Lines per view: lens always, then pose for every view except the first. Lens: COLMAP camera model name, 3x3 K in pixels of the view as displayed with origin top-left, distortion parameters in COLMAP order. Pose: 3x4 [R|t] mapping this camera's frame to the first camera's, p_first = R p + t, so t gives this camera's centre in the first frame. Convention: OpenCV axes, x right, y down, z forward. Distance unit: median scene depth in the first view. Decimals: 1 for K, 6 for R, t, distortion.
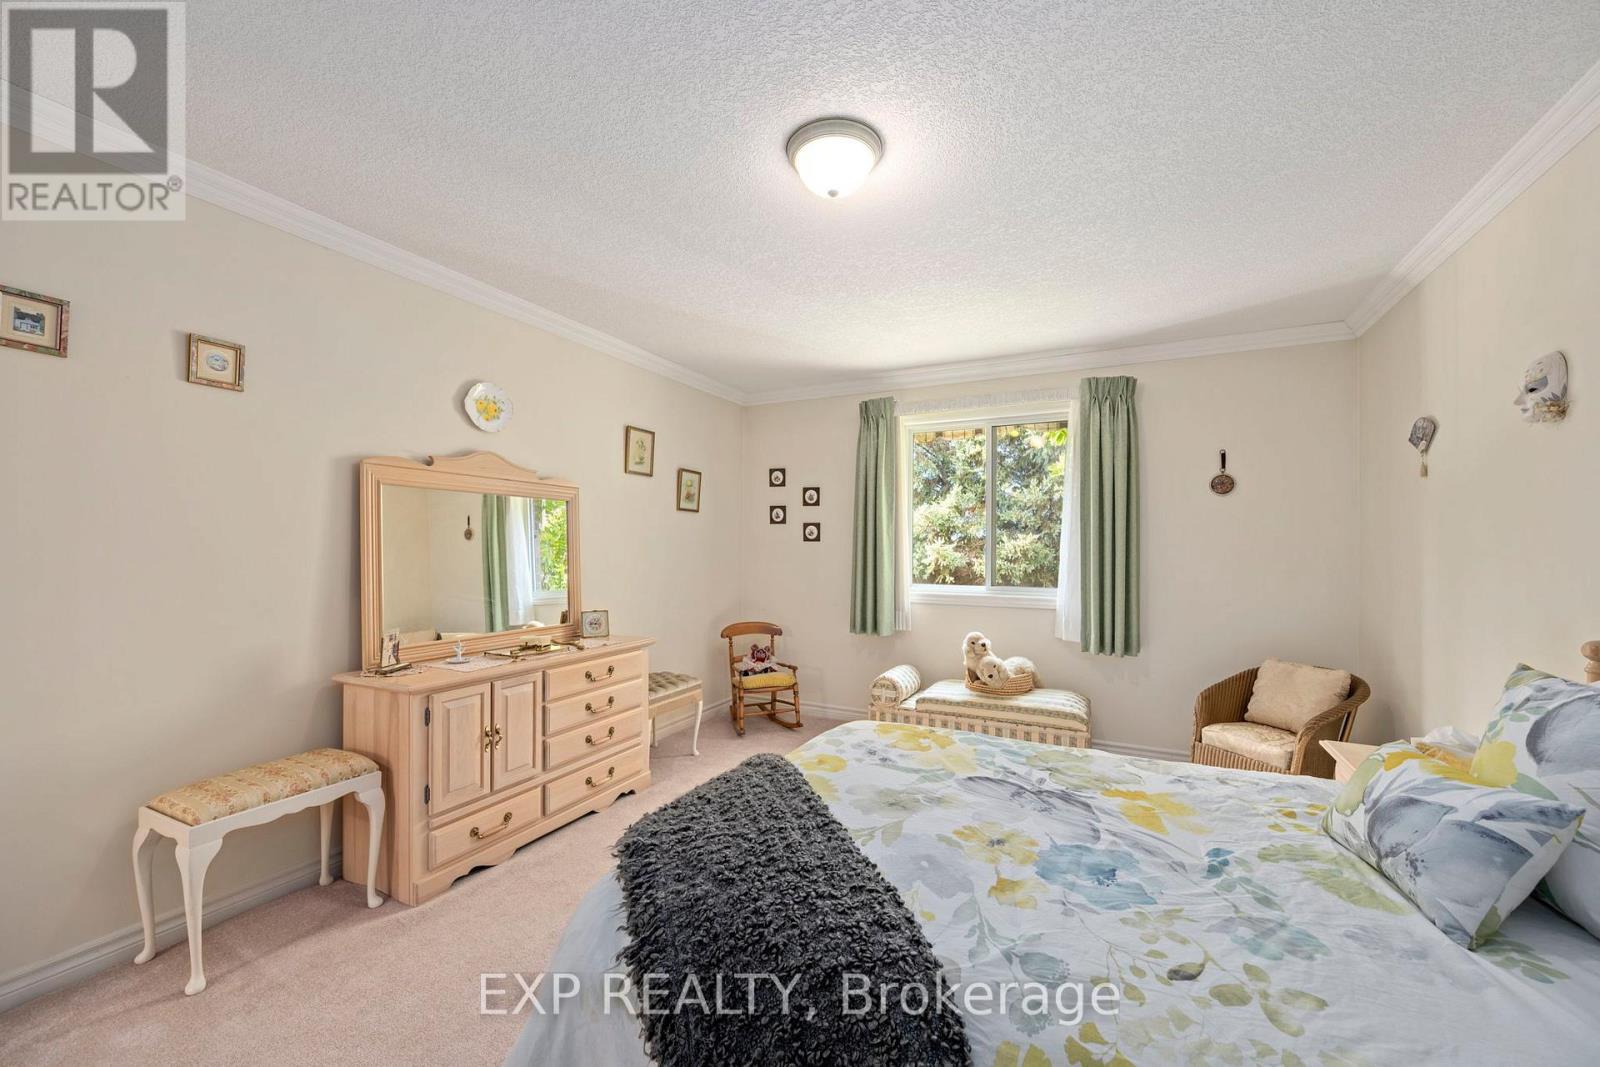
lens RADIAL K [[623.9, 0, 803.6], [0, 623.9, 543.2], [0, 0, 1]] dist [0.002914, -0.000103]
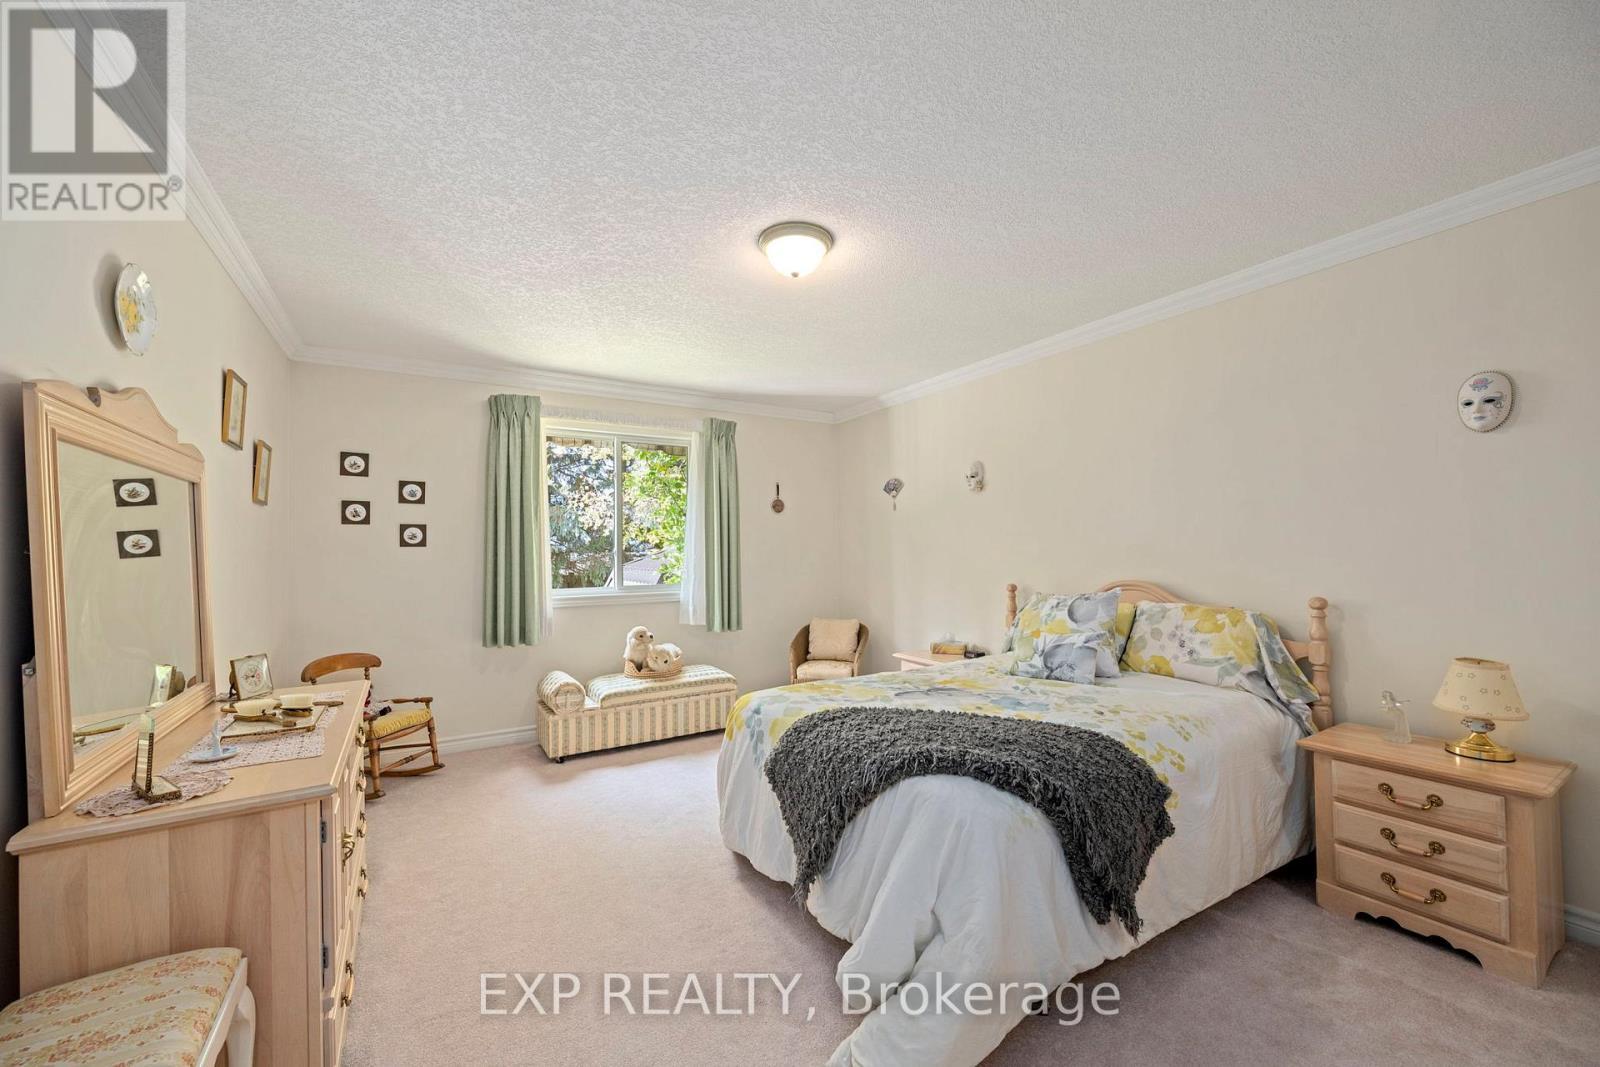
lens RADIAL K [[623.9, 0, 800.7], [0, 623.9, 539.8], [0, 0, 1]] dist [0.002914, -0.000103]
pose [[0.530994, 0.002241, 0.847373, -0.534062], [0.007859, 0.999940, -0.007570, -0.002372], [-0.847339, 0.010679, 0.530945, 0.163824]]
